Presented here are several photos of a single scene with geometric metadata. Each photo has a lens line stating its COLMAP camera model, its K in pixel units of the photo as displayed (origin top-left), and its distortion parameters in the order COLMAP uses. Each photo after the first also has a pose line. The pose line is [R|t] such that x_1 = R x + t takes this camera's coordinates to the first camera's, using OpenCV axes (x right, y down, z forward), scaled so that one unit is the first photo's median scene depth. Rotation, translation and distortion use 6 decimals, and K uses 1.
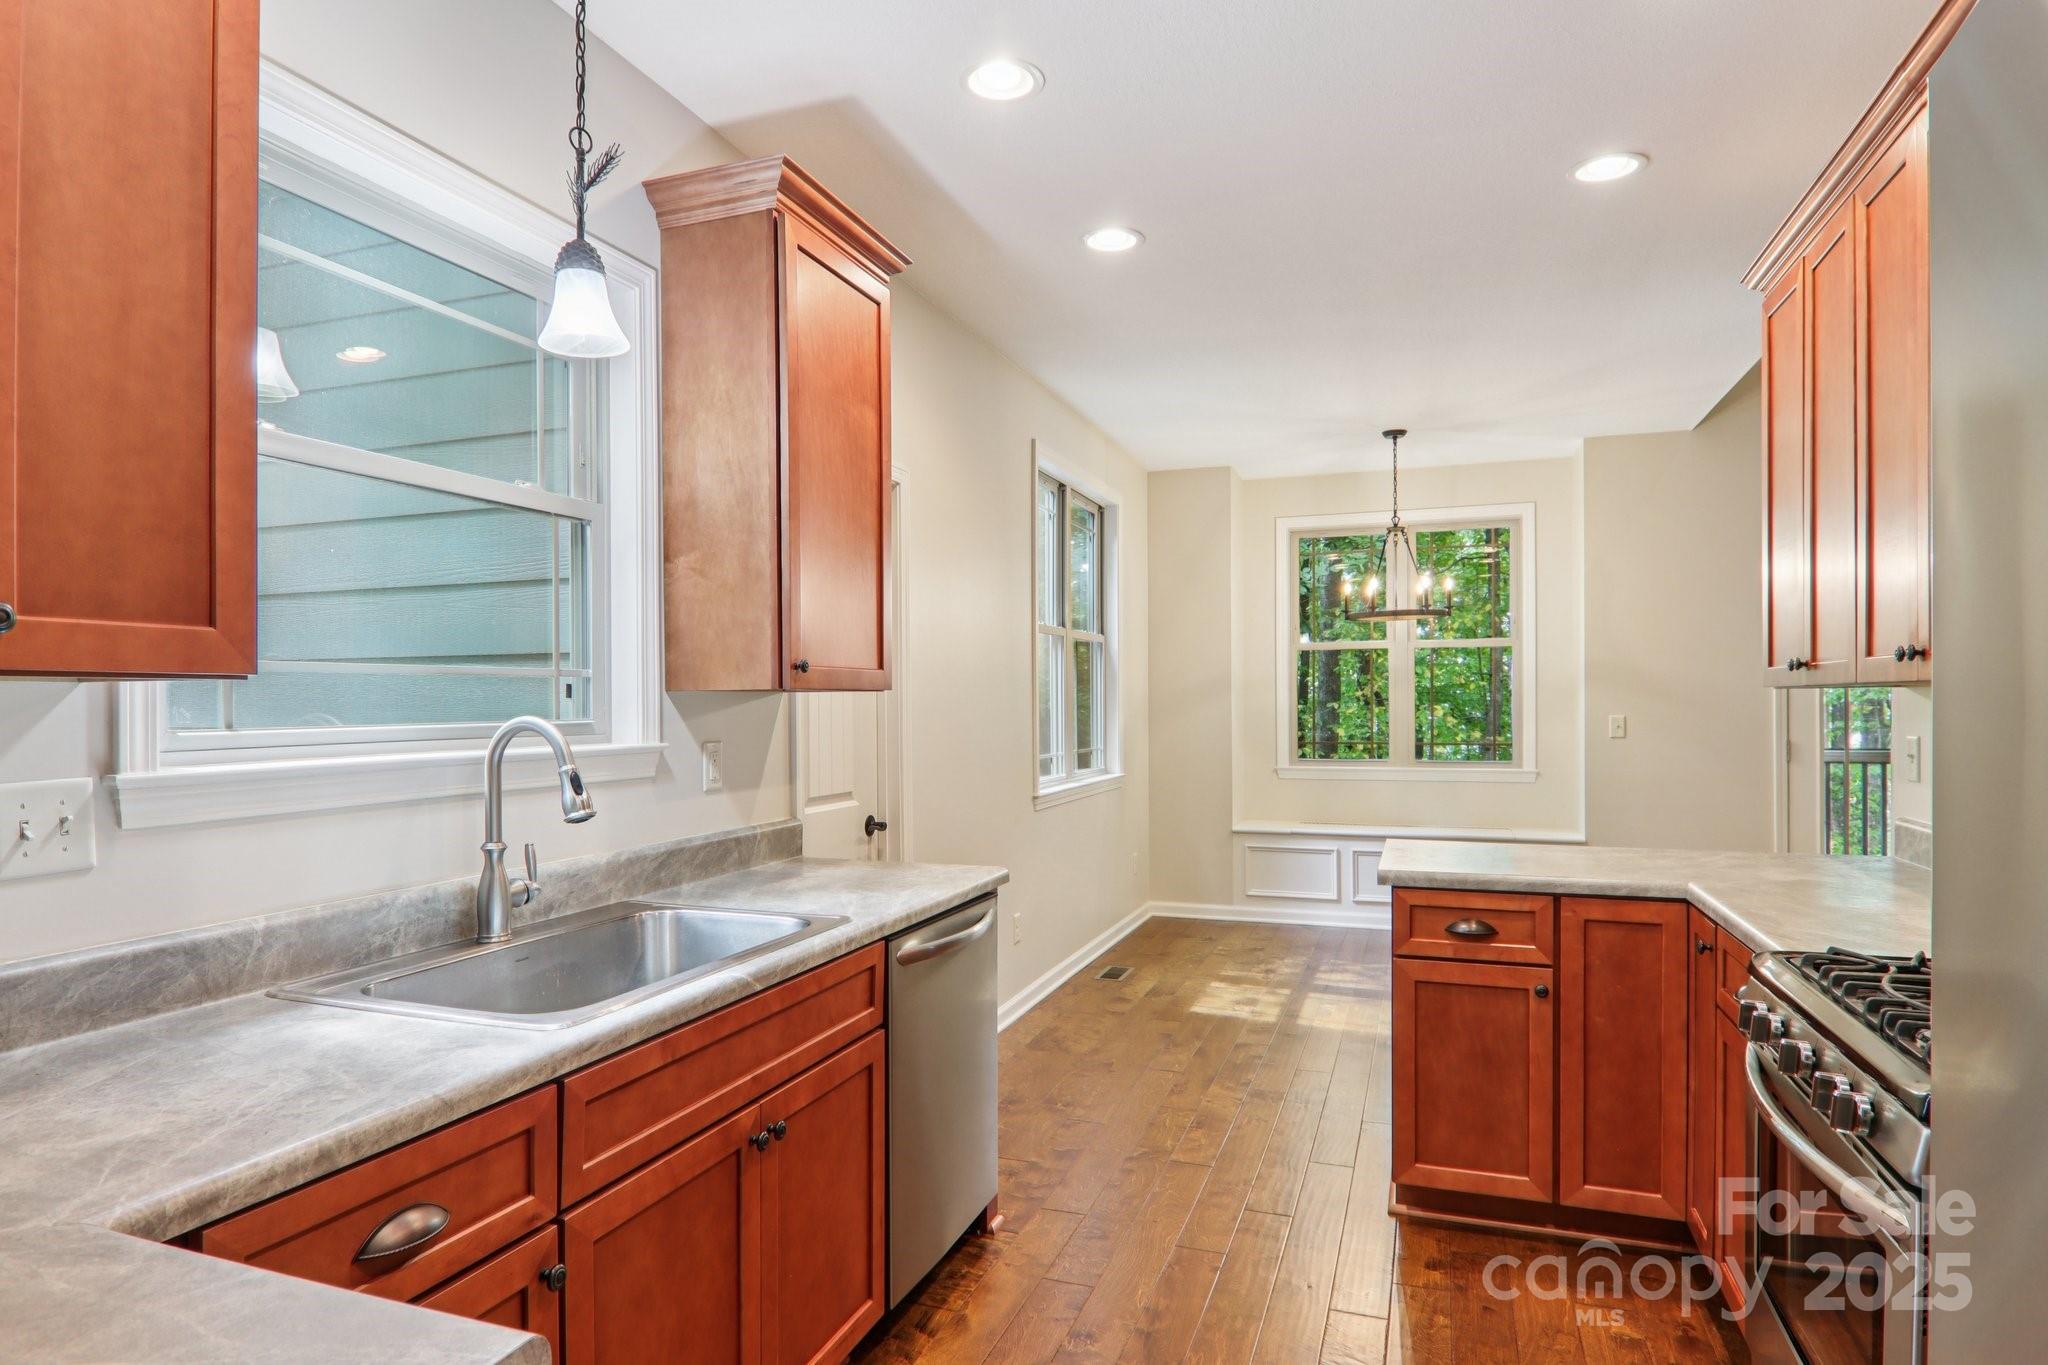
lens RADIAL K [[1175.1, 0, 1020.6], [0, 1175.1, 701.3], [0, 0, 1]] dist [-0.000606, -0.000043]
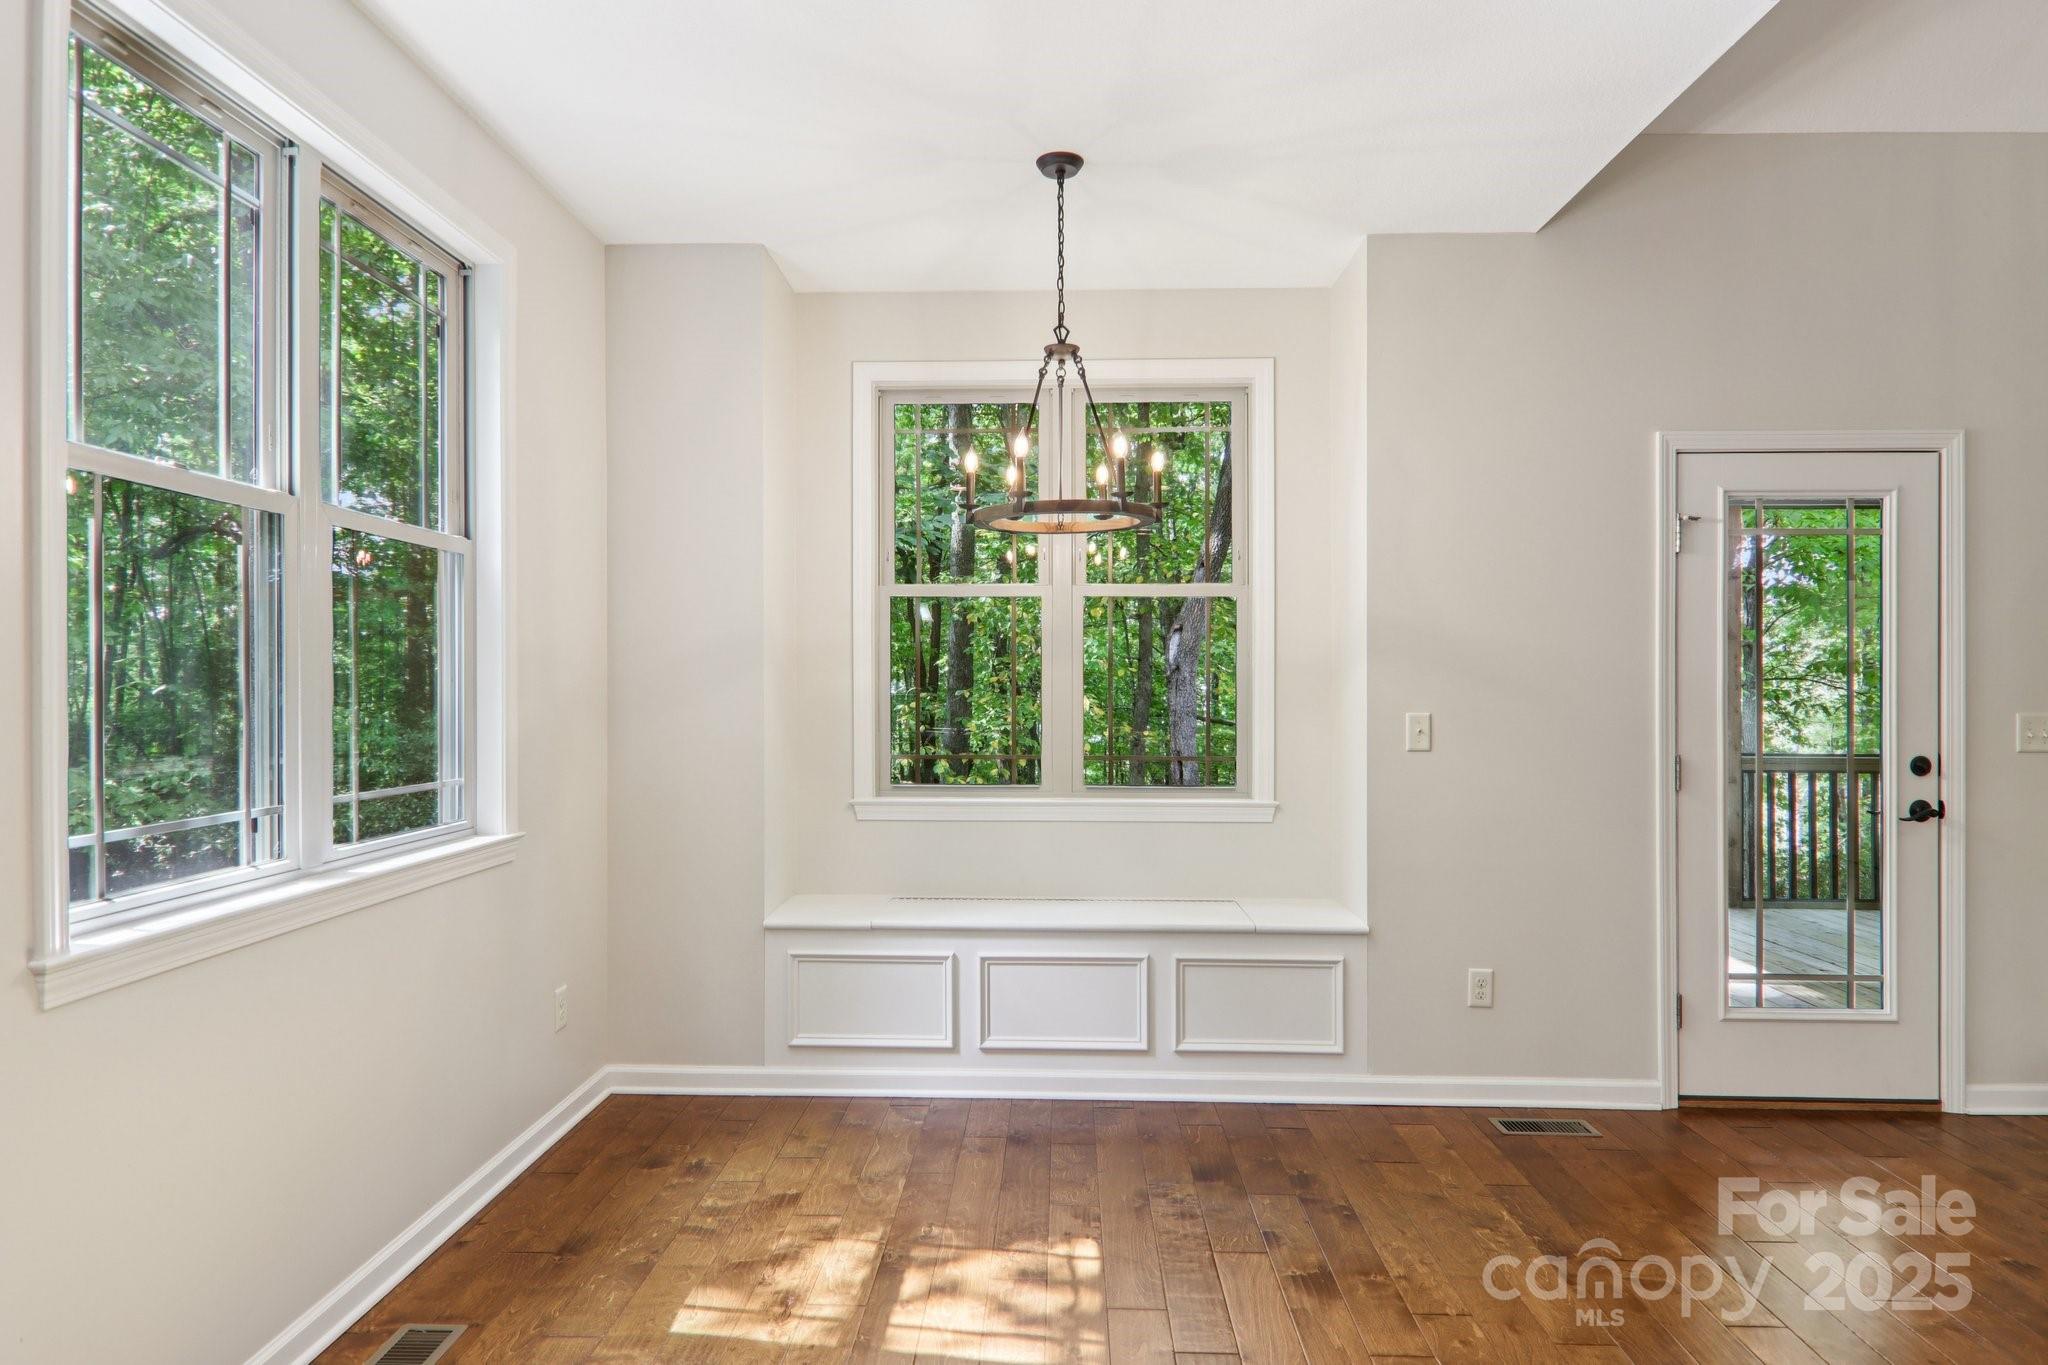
lens RADIAL K [[1175.1, 0, 1020.6], [0, 1175.1, 701.3], [0, 0, 1]] dist [-0.000606, -0.000043]
pose [[0.954753, 0.001853, 0.297393, 0.134469], [-0.004923, 0.999942, 0.009573, 0.001657], [-0.297358, -0.010604, 0.954707, 0.461054]]
